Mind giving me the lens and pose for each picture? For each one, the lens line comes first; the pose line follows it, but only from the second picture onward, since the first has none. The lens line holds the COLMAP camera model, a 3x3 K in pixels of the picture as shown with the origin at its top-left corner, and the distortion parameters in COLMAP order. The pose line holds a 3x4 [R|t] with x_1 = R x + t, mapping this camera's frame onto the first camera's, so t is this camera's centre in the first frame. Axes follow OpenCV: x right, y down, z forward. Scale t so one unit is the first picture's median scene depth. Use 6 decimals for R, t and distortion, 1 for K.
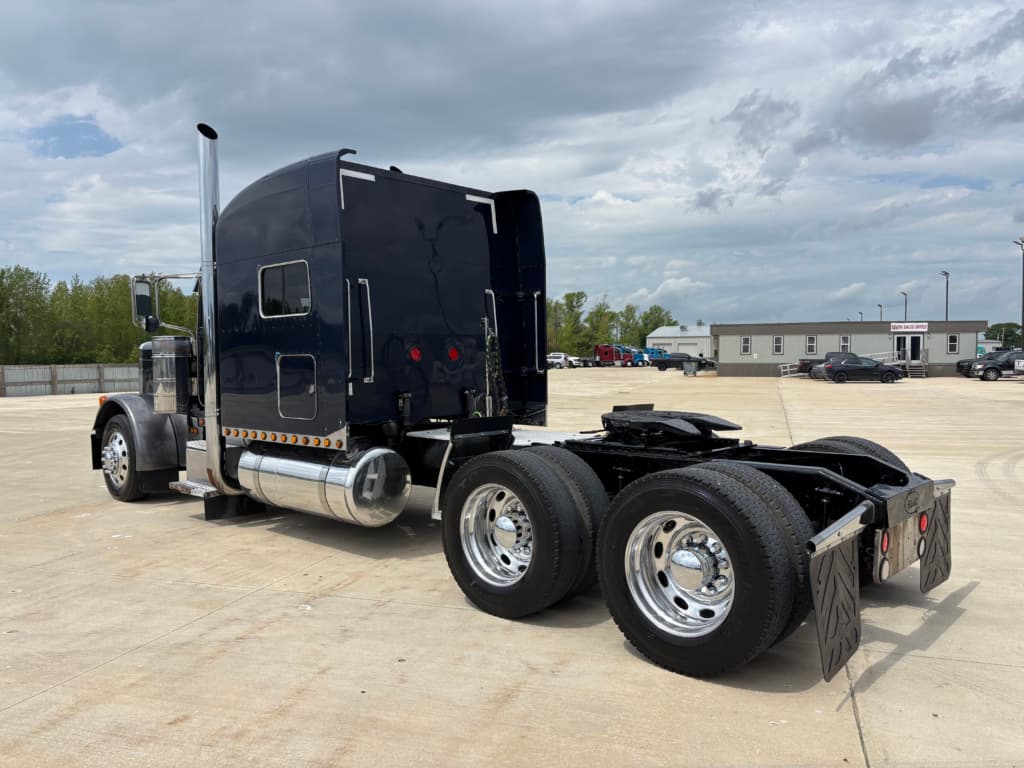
lens RADIAL K [[770.1, 0, 512.0], [0, 770.1, 384.0], [0, 0, 1]] dist [-0.008581, -0.007124]
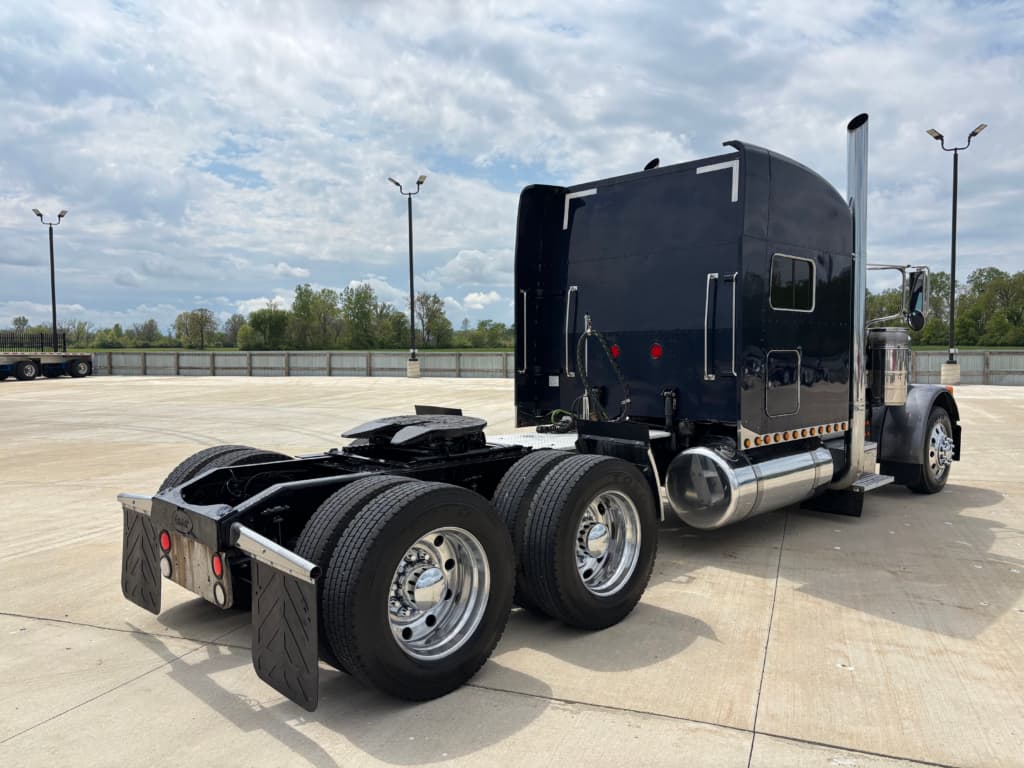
lens RADIAL K [[755.2, 0, 512.0], [0, 755.2, 384.0], [0, 0, 1]] dist [0.051648, -0.049200]
pose [[-0.027270, 0.058636, -0.997907, 1.279461], [-0.020630, 0.998033, 0.059207, -0.073655], [0.999415, 0.022202, -0.026007, 1.264831]]
